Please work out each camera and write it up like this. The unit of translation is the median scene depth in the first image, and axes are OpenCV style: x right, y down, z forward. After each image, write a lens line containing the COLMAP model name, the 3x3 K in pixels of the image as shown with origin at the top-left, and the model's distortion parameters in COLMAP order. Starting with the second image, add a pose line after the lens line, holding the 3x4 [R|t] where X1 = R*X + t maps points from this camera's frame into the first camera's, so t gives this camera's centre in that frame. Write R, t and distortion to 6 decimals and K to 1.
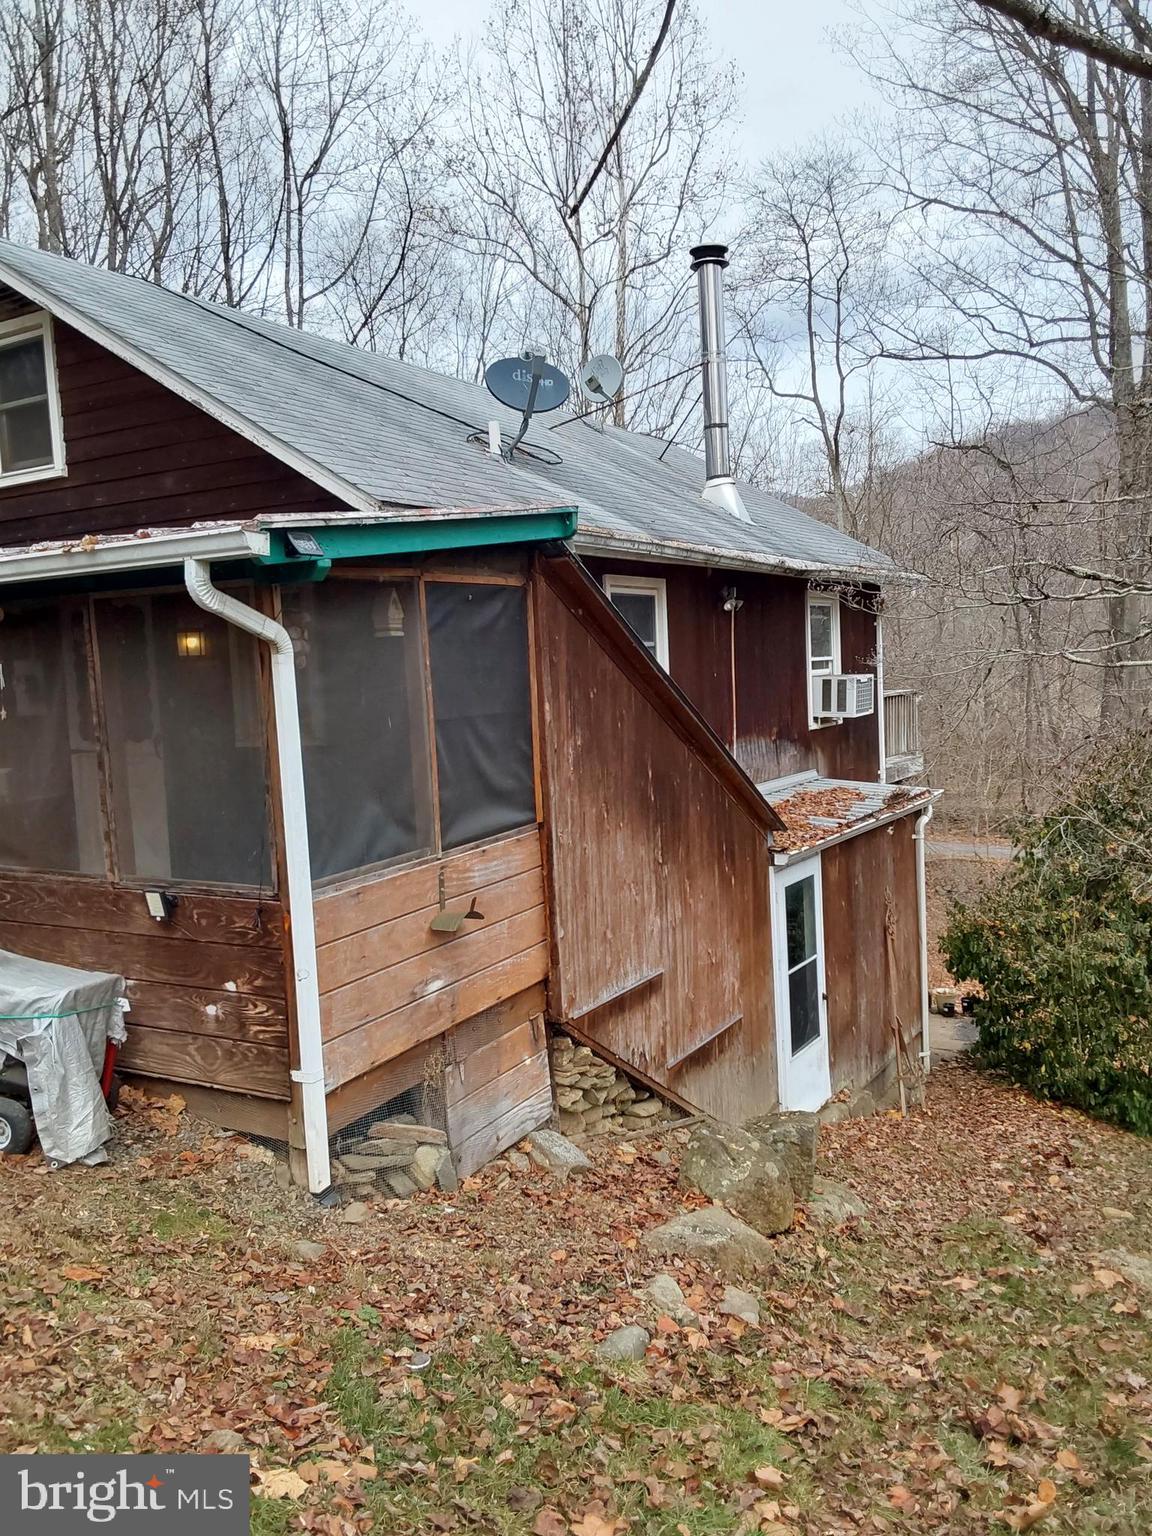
lens RADIAL K [[1251.4, 0, 576.0], [0, 1251.4, 768.0], [0, 0, 1]] dist [0.123917, -0.218542]
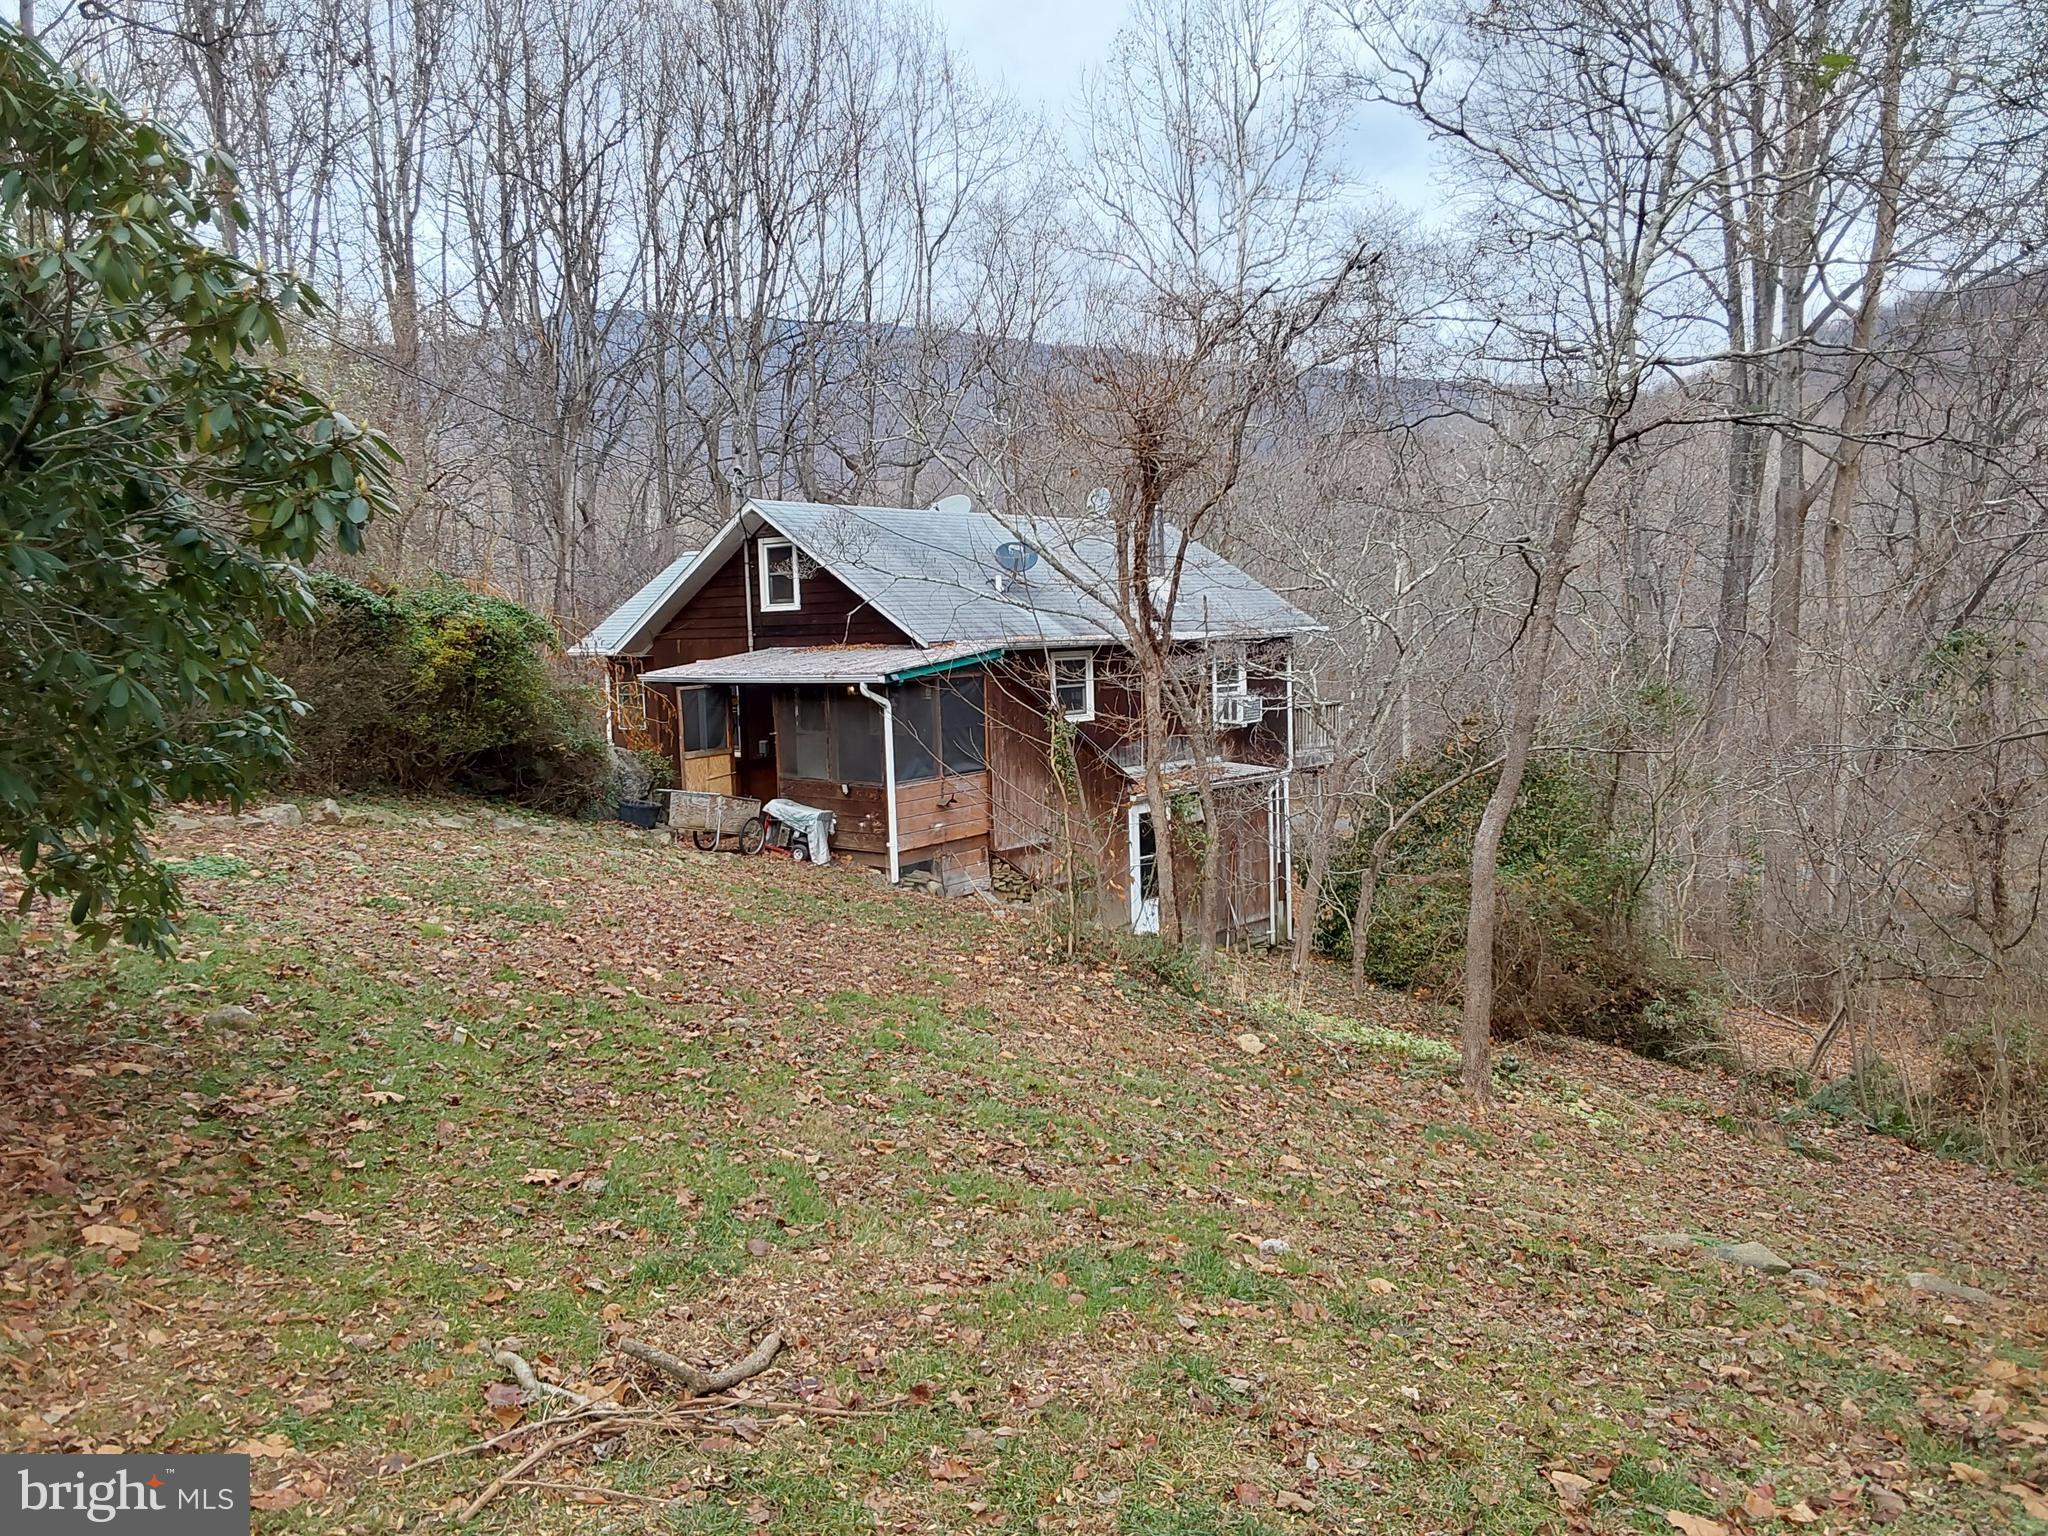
lens RADIAL K [[1647.4, 0, 998.2], [0, 1647.4, 757.5], [0, 0, 1]] dist [0.091783, -0.152059]
pose [[0.984431, 0.035195, -0.172214, 0.647977], [-0.034197, 0.999377, 0.008763, -0.013033], [0.172415, -0.002737, 0.985021, -2.594766]]
